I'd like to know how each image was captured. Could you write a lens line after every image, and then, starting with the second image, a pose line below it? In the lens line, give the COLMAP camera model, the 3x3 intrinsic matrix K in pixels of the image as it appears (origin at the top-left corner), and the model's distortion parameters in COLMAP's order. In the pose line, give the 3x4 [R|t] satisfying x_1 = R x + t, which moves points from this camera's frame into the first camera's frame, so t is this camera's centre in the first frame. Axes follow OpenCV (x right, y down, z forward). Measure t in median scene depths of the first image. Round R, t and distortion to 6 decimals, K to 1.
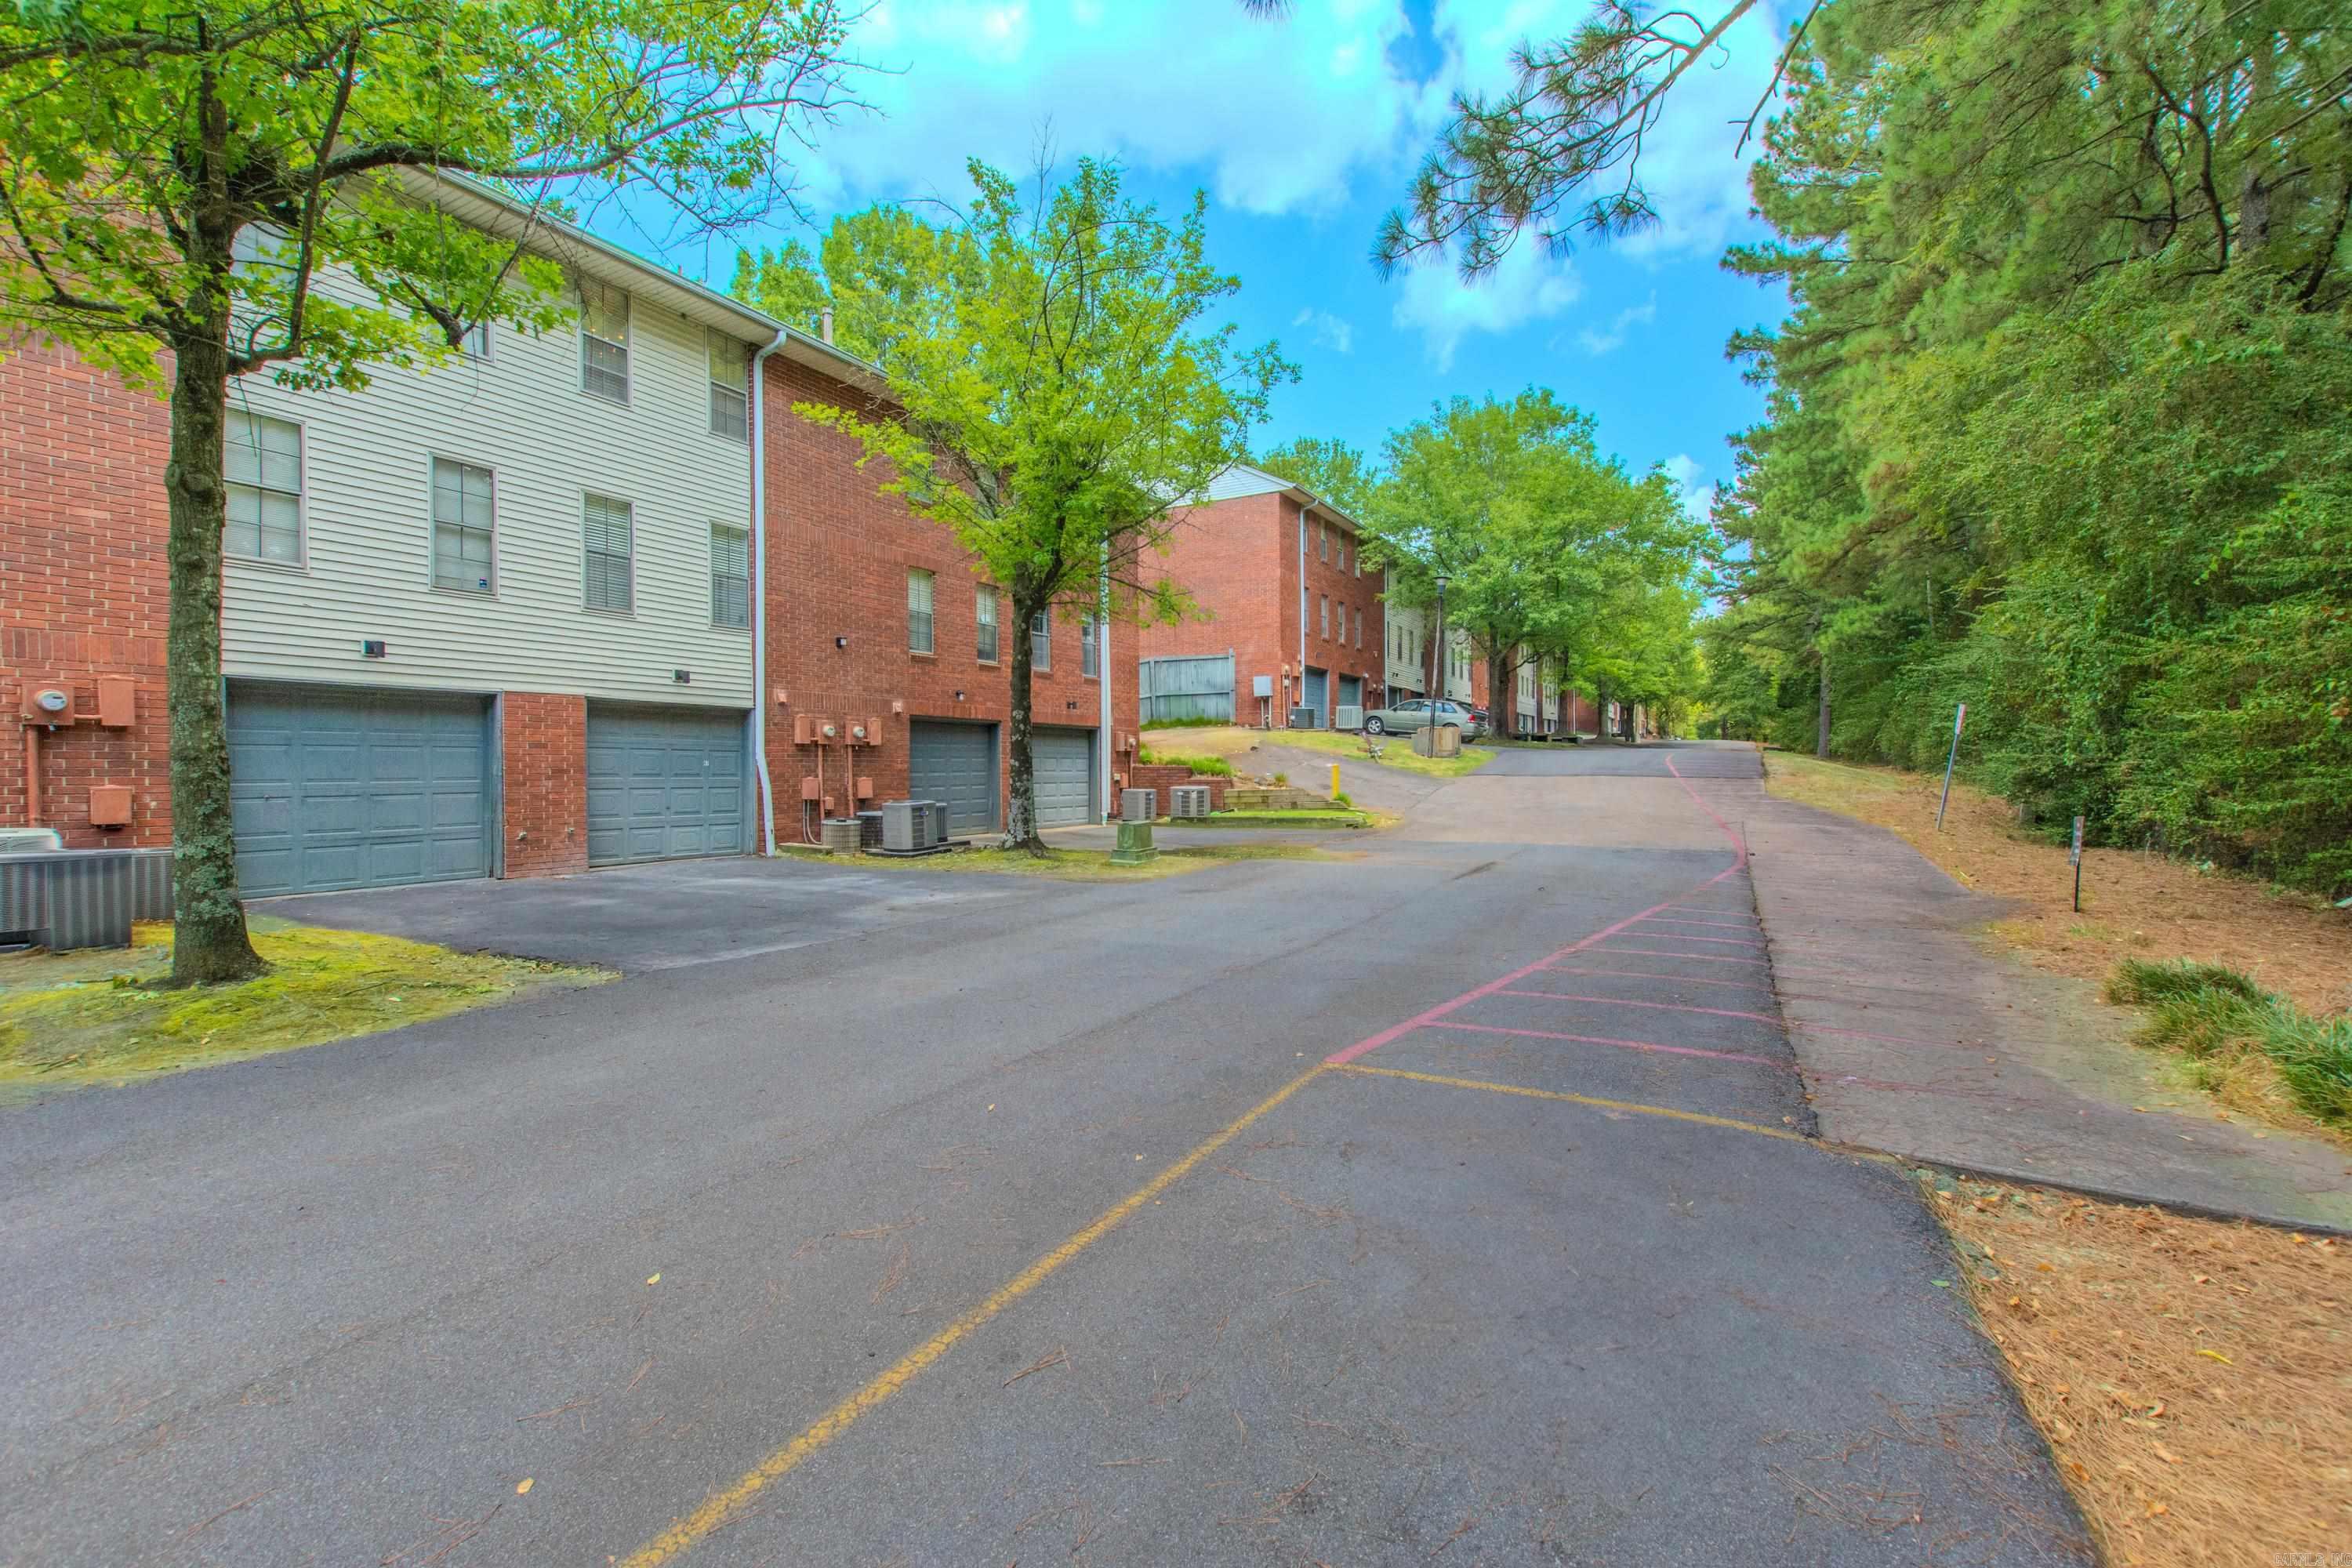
lens RADIAL K [[1021.4, 0, 1187.3], [0, 1021.4, 785.7], [0, 0, 1]] dist [0.006734, -0.002176]
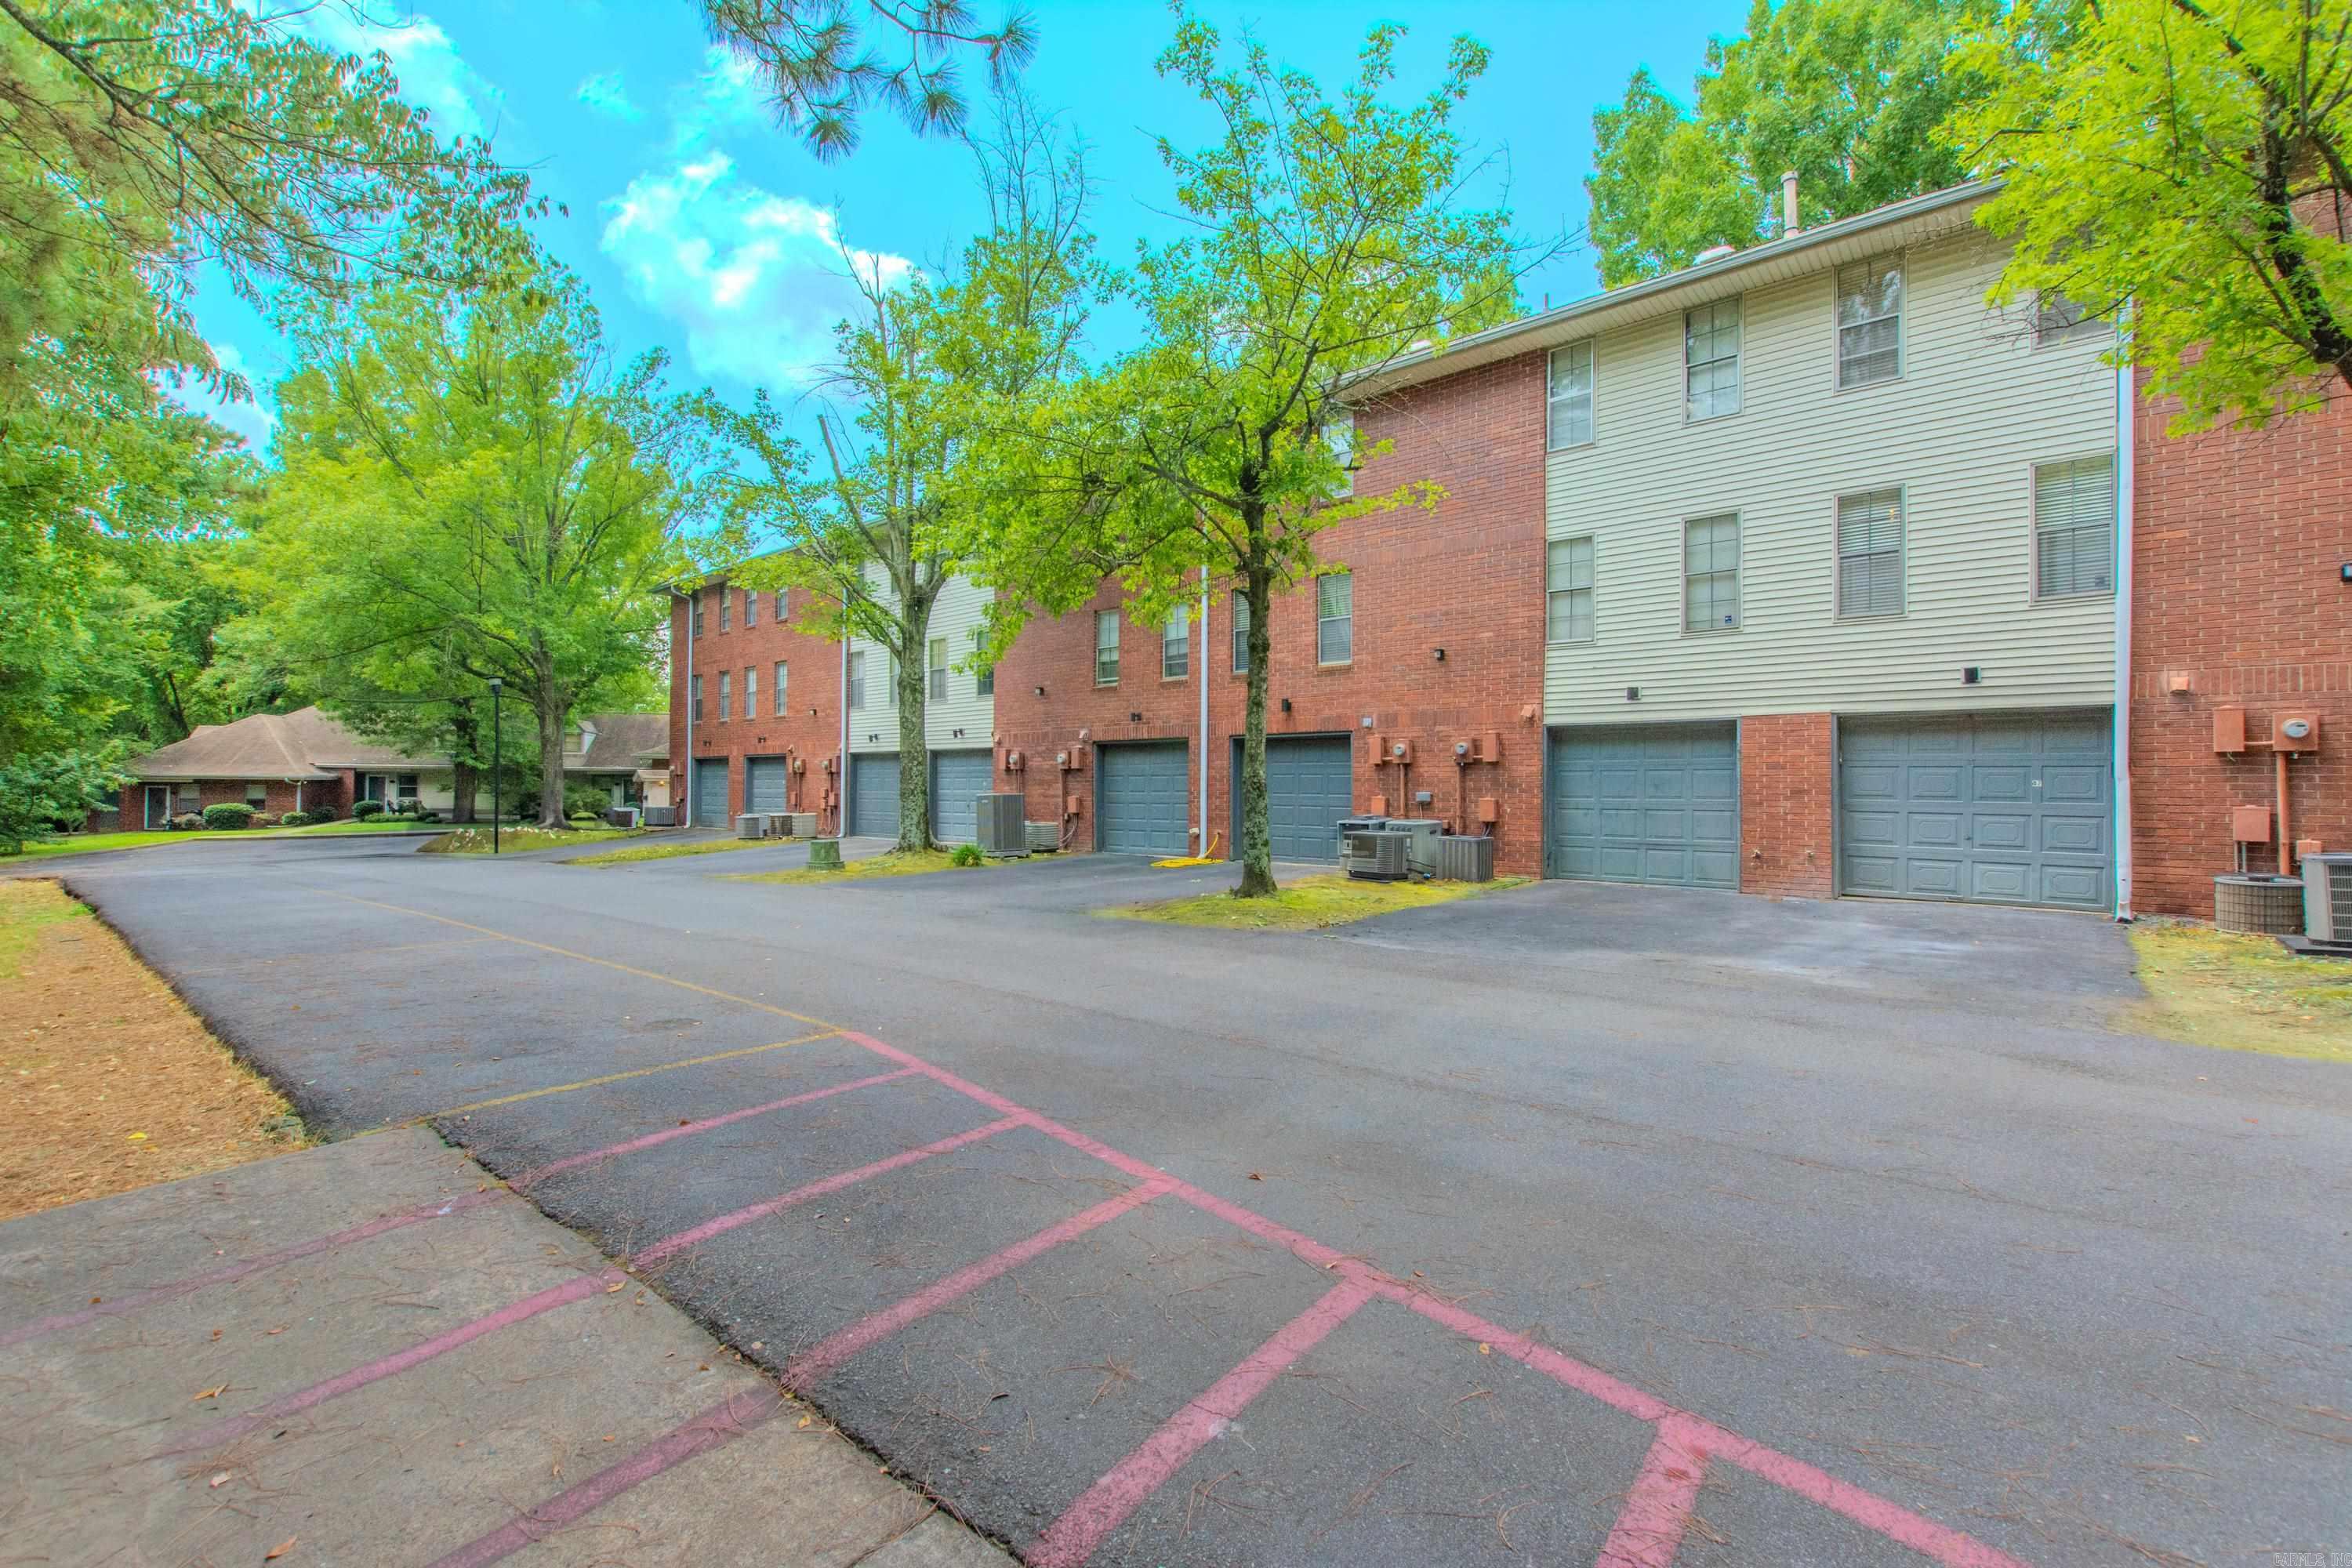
lens RADIAL K [[1021.4, 0, 1180.4], [0, 1021.4, 782.3], [0, 0, 1]] dist [0.006734, -0.002176]
pose [[-0.218587, -0.002752, -0.975814, 0.493494], [-0.020105, 0.999796, 0.001684, -0.013559], [0.975610, 0.019987, -0.218598, 0.657849]]
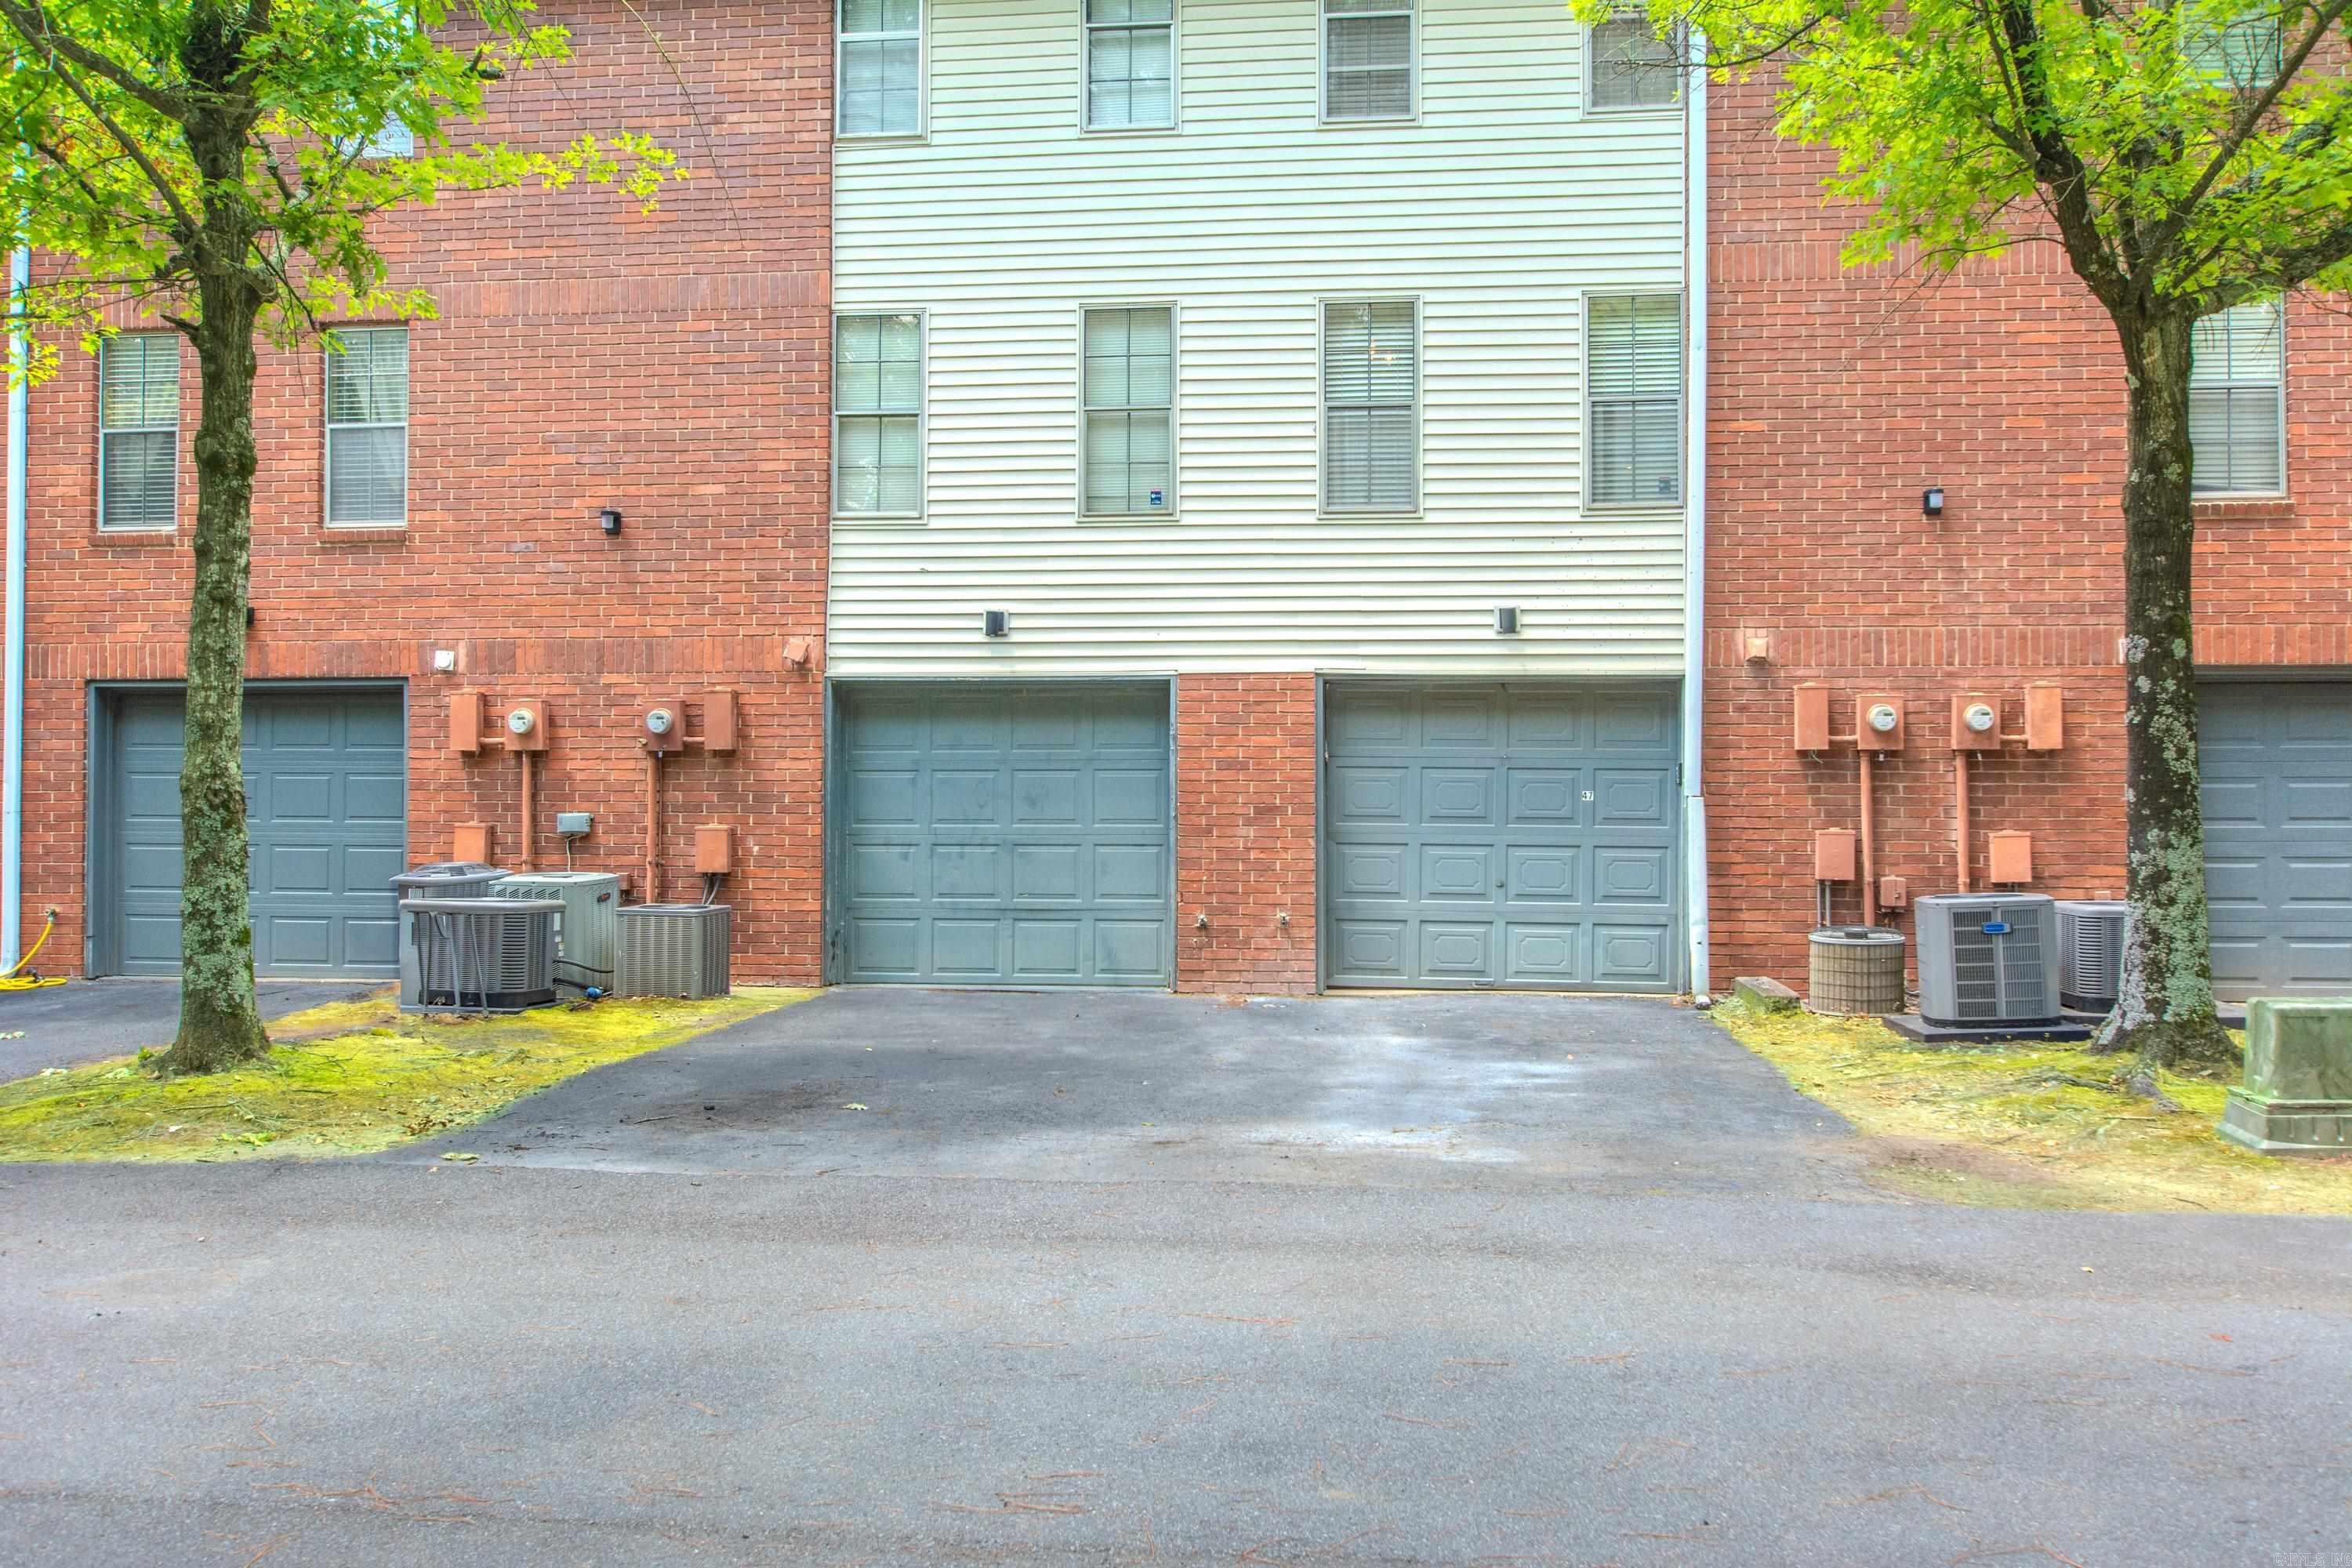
lens RADIAL K [[1952.3, 0, 1182.6], [0, 1952.3, 781.7], [0, 0, 1]] dist [-0.010143, 0.016061]
pose [[0.371644, -0.008351, -0.928338, 0.374406], [-0.019595, 0.999666, -0.016838, -0.011315], [0.928169, 0.024449, 0.371356, 0.580031]]
